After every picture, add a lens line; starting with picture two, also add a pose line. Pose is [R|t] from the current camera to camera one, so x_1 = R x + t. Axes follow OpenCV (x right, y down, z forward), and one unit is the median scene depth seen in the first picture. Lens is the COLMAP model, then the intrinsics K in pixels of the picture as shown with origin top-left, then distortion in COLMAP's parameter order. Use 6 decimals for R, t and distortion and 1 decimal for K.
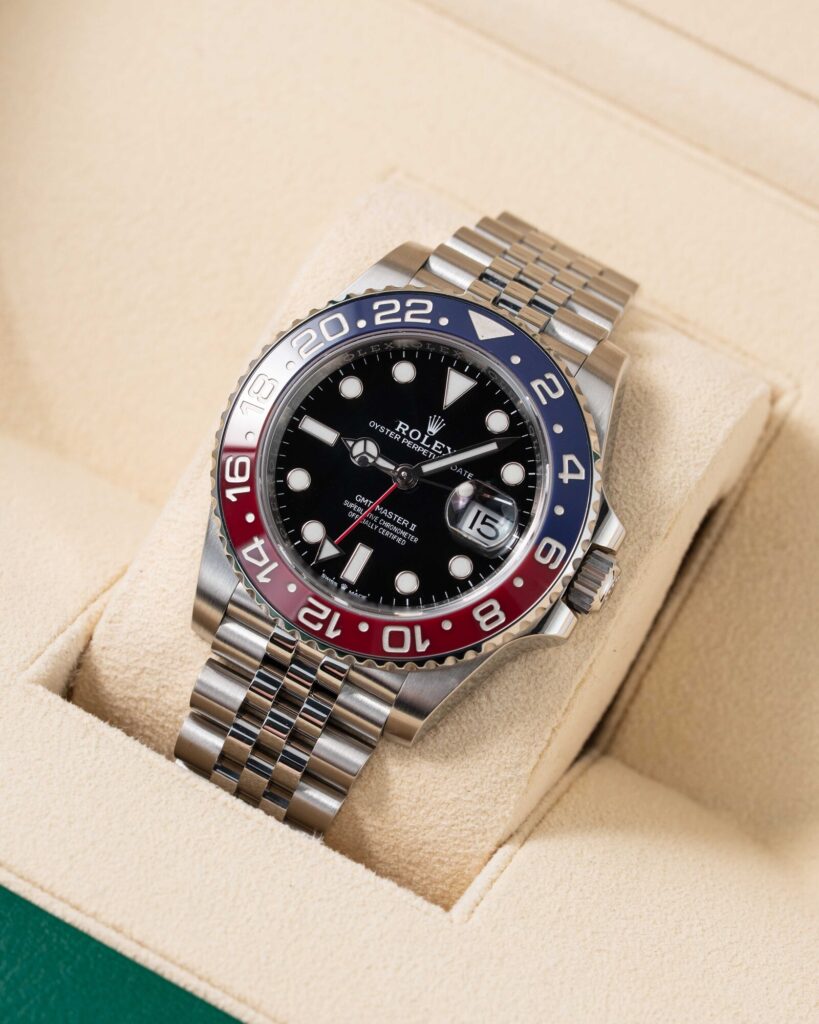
lens RADIAL K [[4901.5, 0, 408.7], [0, 4901.5, 509.3], [0, 0, 1]] dist [0.210759, 0.000000]
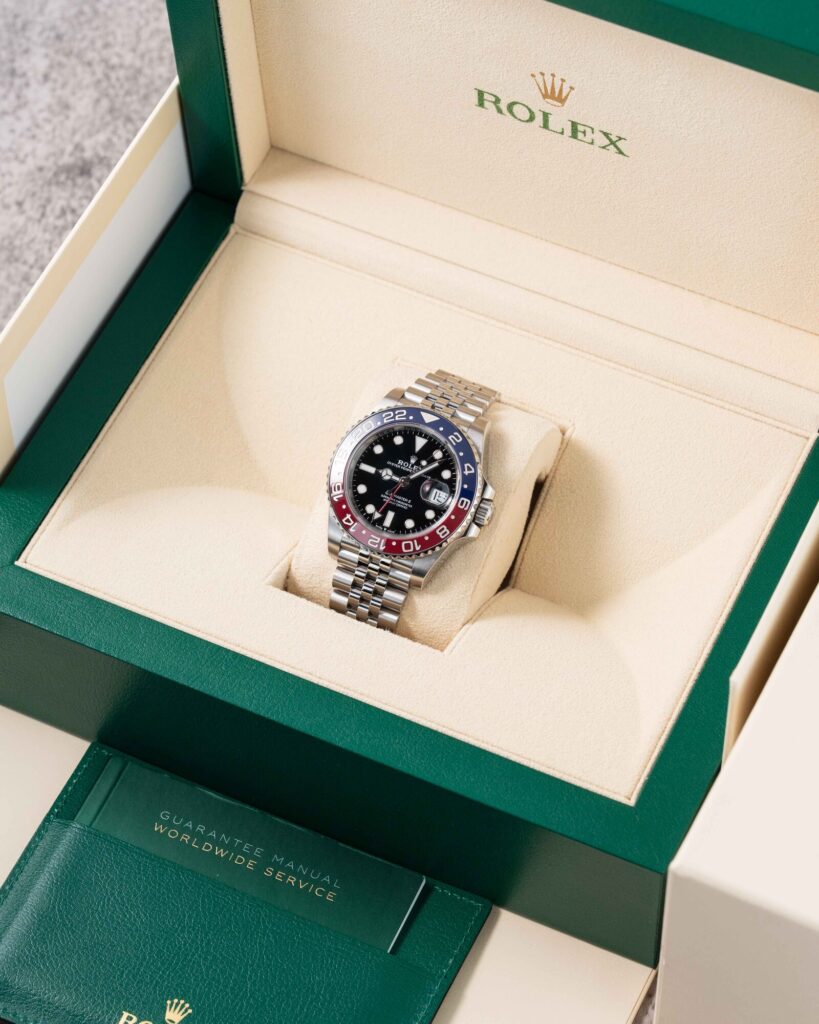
lens RADIAL K [[4901.5, 0, 409.8], [0, 4901.5, 512.5], [0, 0, 1]] dist [0.210759, 0.000000]
pose [[0.985629, -0.138023, -0.097388, 0.239388], [0.134678, 0.990075, -0.040158, 0.107756], [0.101964, 0.026465, 0.994436, -1.450818]]
